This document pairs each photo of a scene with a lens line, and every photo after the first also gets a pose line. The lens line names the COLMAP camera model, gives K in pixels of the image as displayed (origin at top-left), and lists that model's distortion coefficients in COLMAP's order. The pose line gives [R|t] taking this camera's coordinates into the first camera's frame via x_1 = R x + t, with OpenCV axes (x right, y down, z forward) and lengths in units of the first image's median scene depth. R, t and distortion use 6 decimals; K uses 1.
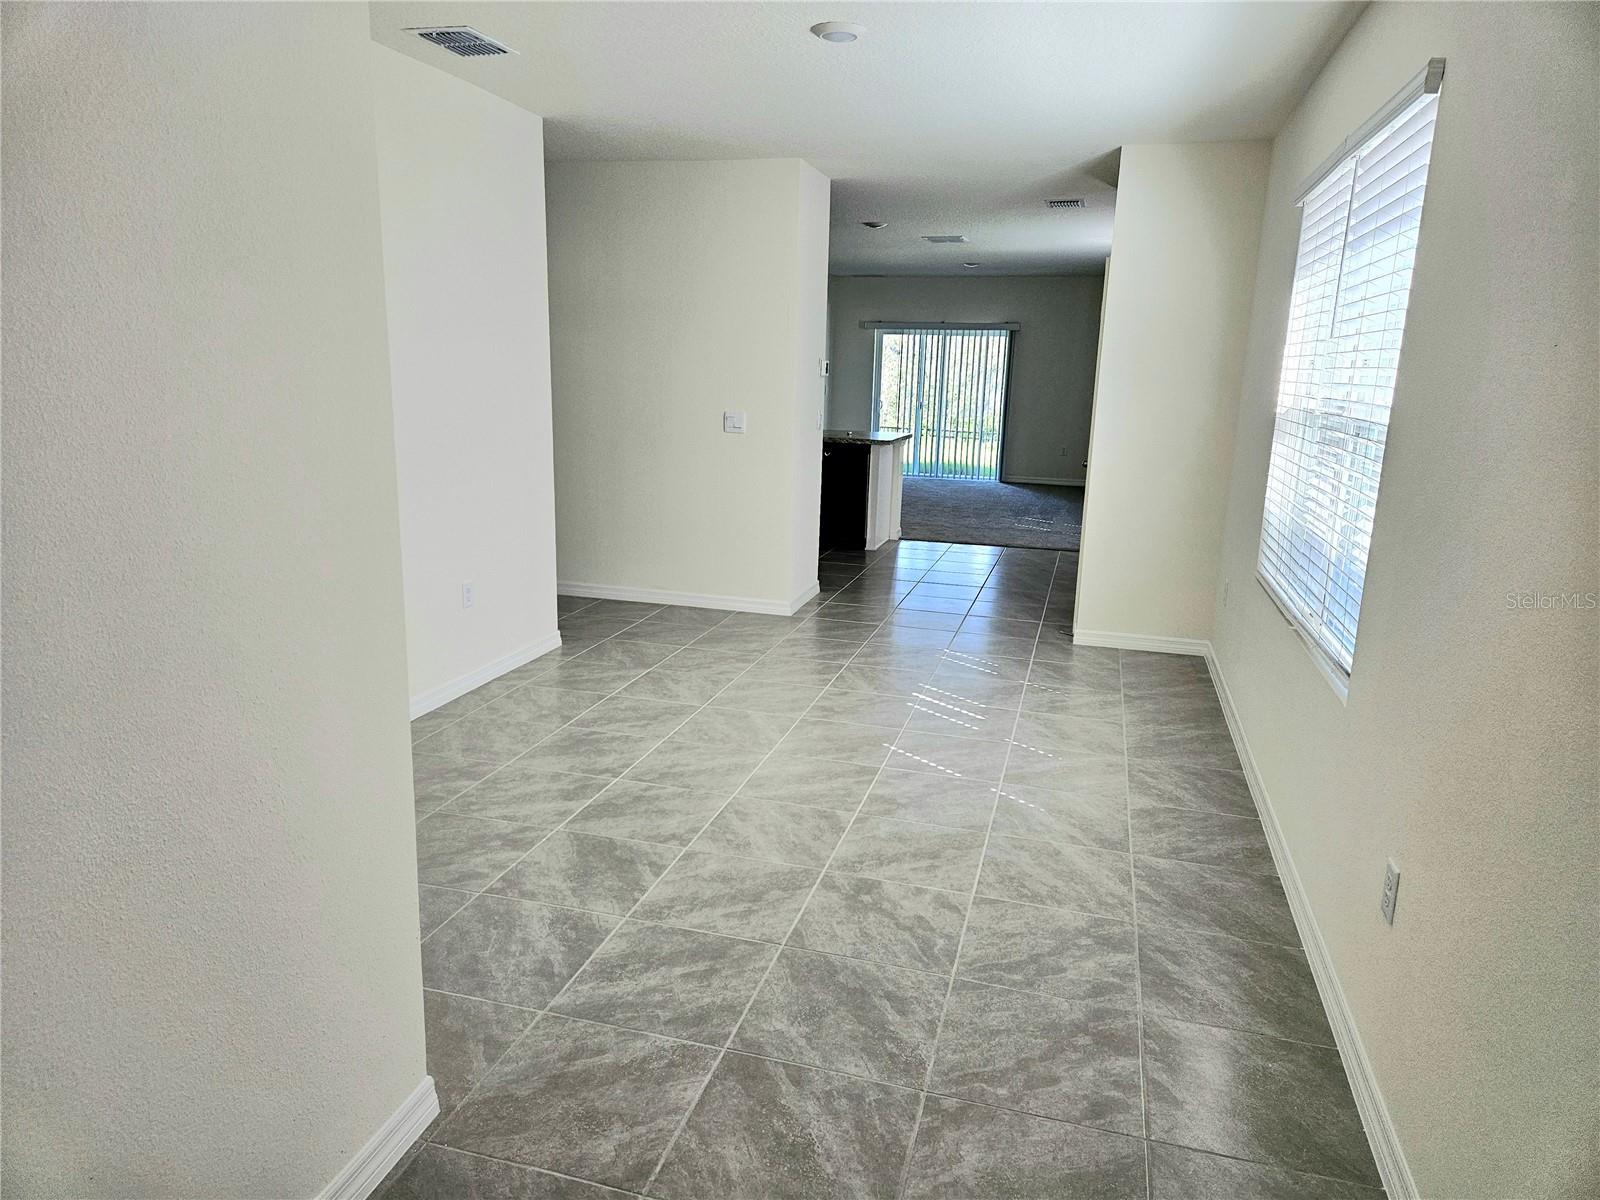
lens RADIAL K [[1048.8, 0, 800.0], [0, 1048.8, 600.0], [0, 0, 1]] dist [0.055609, -0.000111]
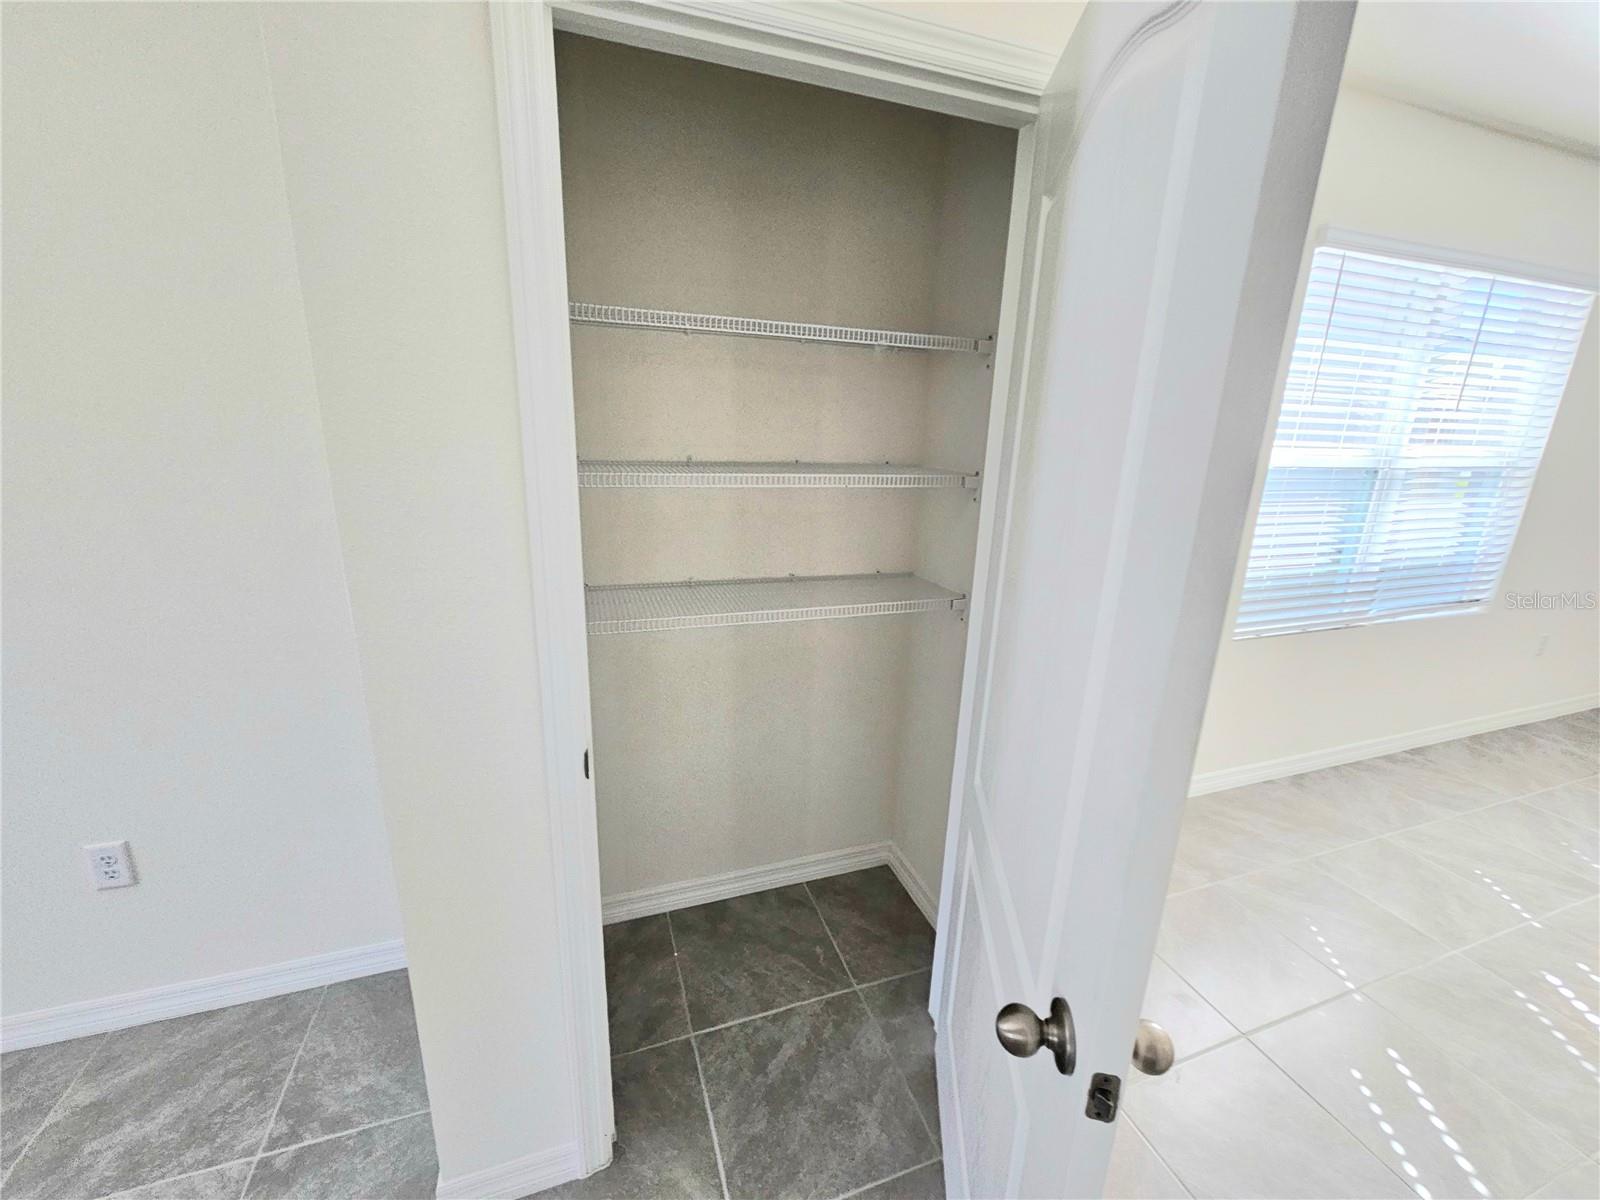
lens RADIAL K [[628.8, 0, 800.0], [0, 628.8, 600.0], [0, 0, 1]] dist [-0.013378, -0.000628]
pose [[-0.552829, -0.267575, 0.789166, 0.232890], [0.147566, 0.900640, 0.408745, -0.397625], [-0.820124, 0.342421, -0.458415, 1.790167]]
